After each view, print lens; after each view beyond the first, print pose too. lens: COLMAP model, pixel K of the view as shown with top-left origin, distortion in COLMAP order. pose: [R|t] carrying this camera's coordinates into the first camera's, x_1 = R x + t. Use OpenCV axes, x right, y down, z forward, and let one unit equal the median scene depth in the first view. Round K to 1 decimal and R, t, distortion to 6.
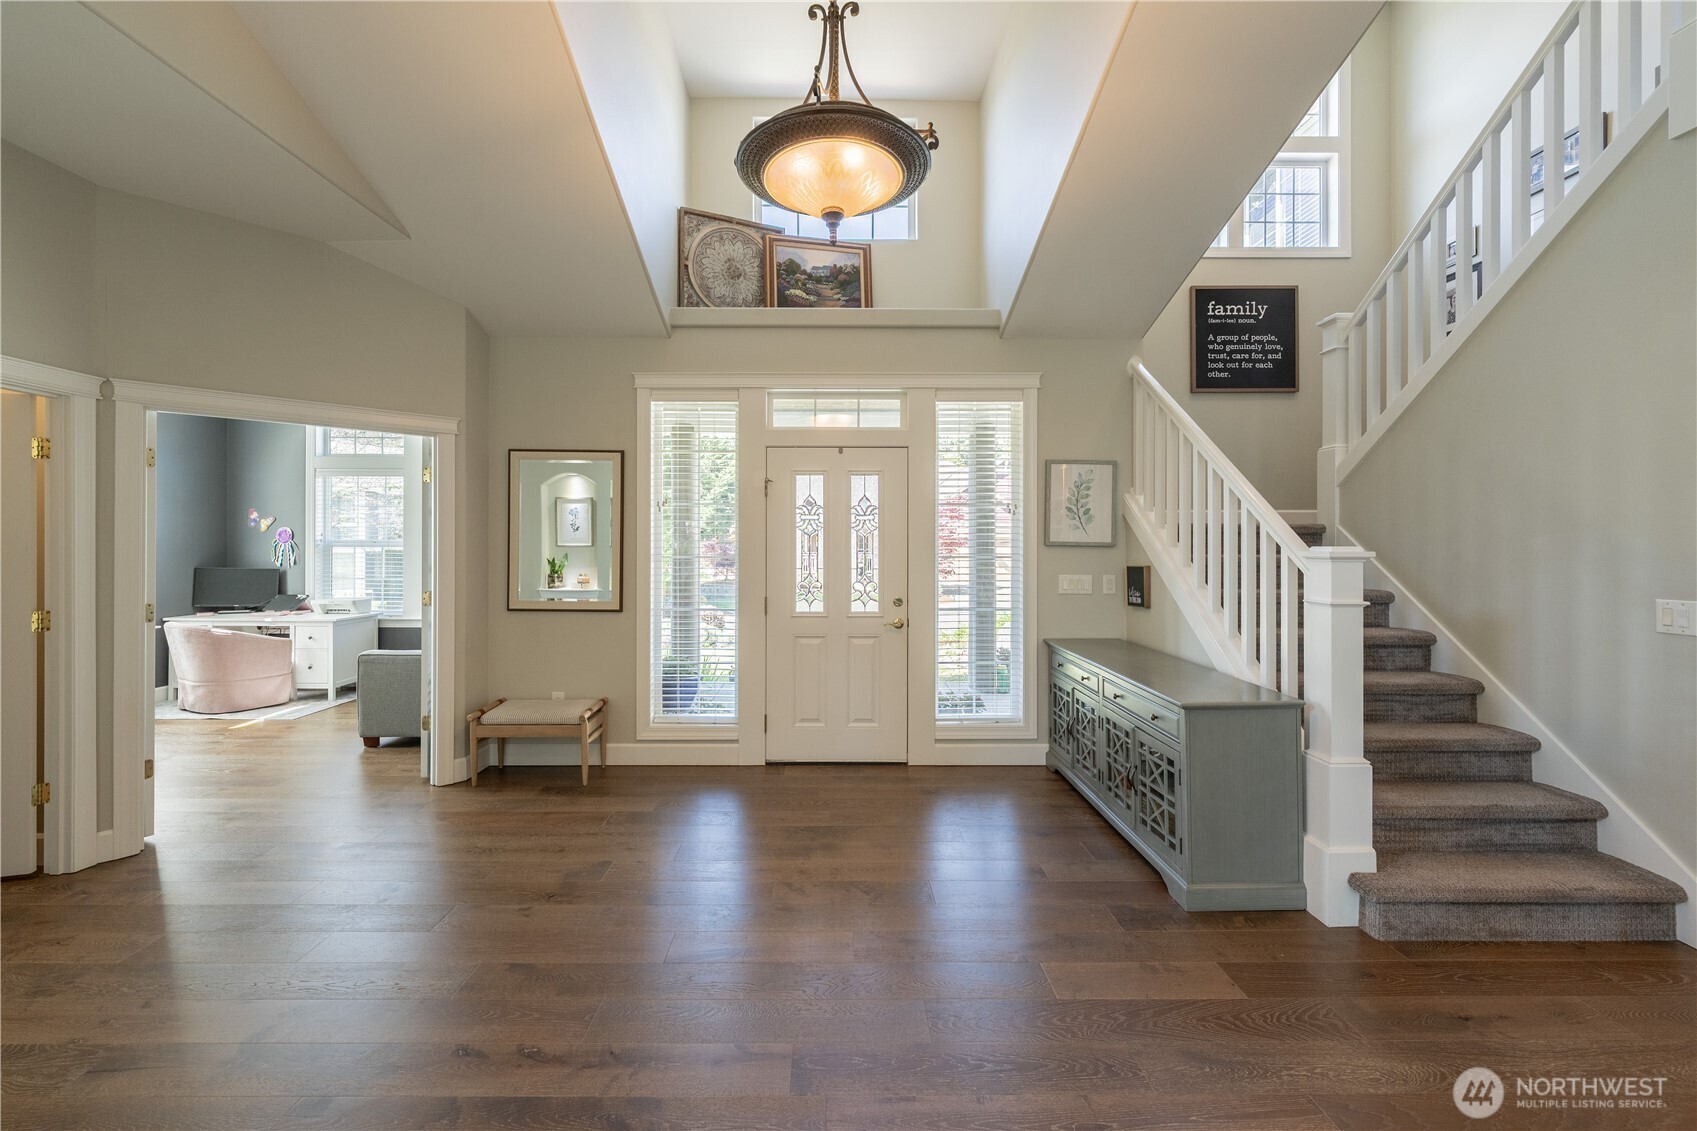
lens RADIAL K [[694.3, 0, 839.1], [0, 694.3, 536.7], [0, 0, 1]] dist [-0.004011, -0.000572]
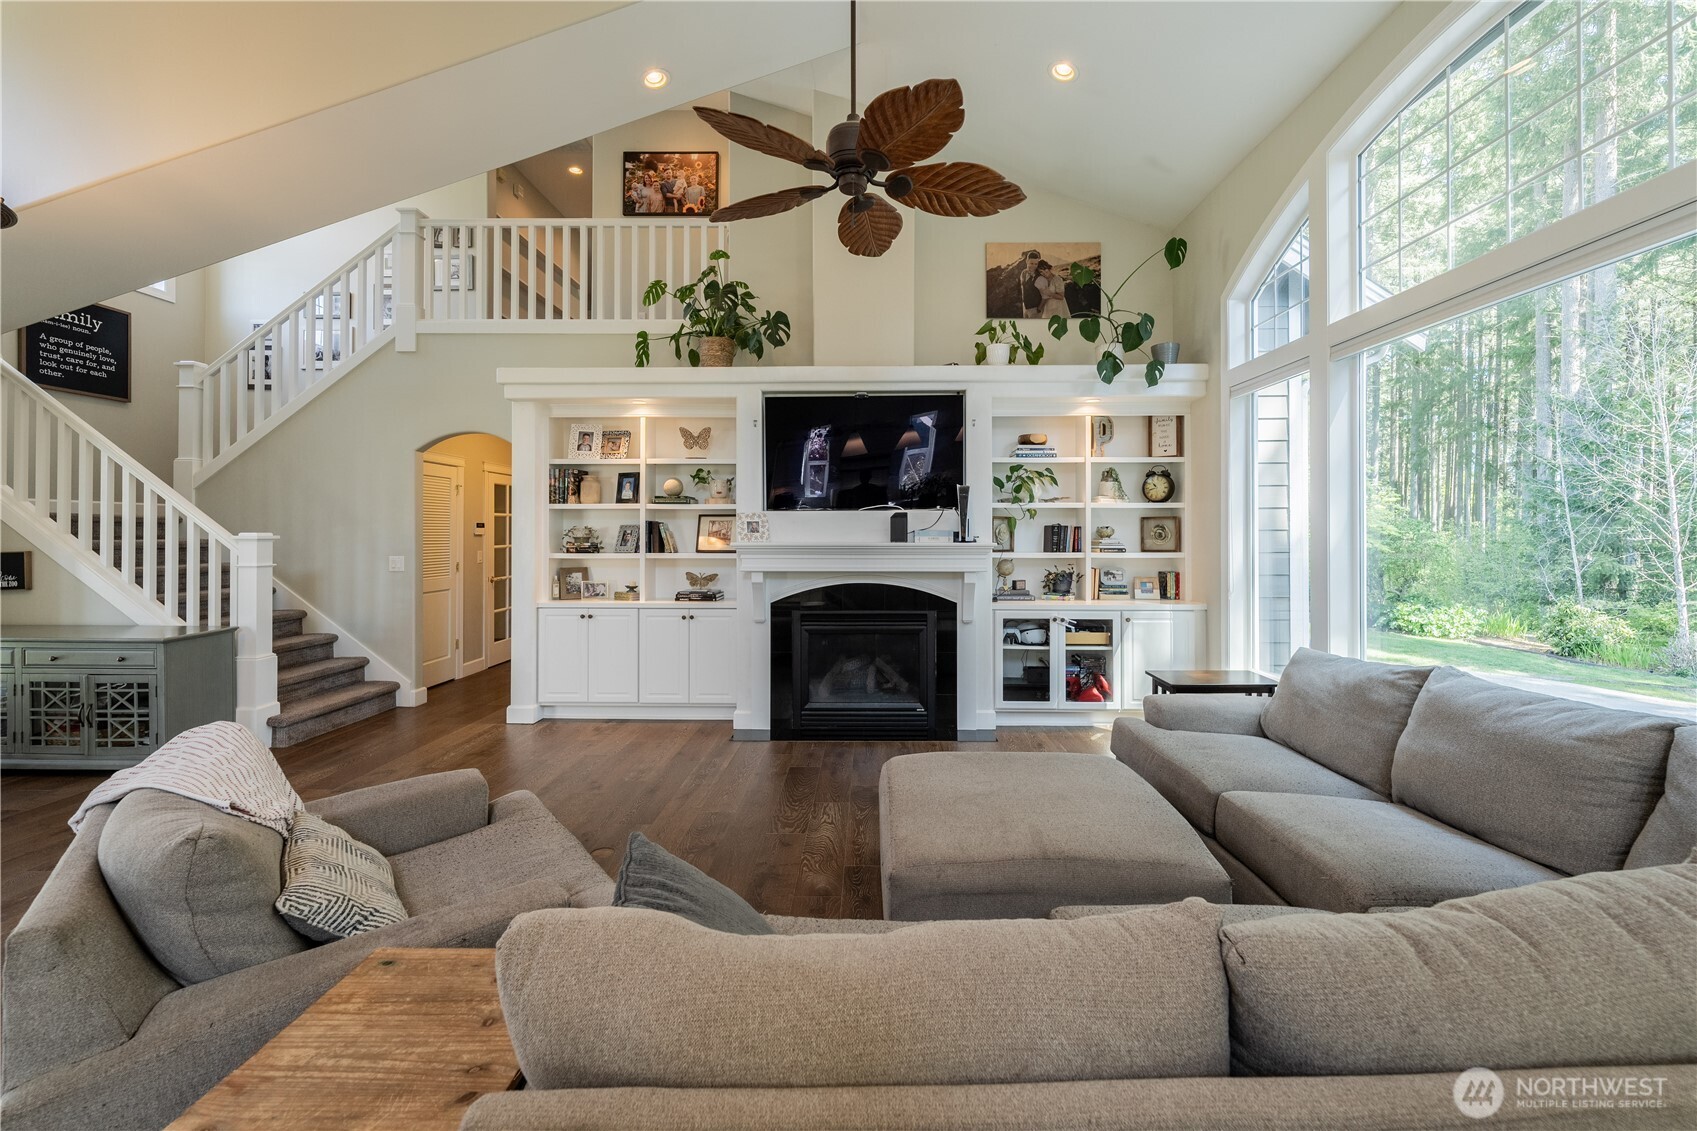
lens RADIAL K [[694.3, 0, 859.5], [0, 694.3, 537.7], [0, 0, 1]] dist [-0.004011, -0.000572]
pose [[0.012056, -0.009732, 0.999880, -0.799325], [-0.012535, 0.999873, 0.009883, -0.008607], [-0.999849, -0.012652, 0.011933, -0.418374]]
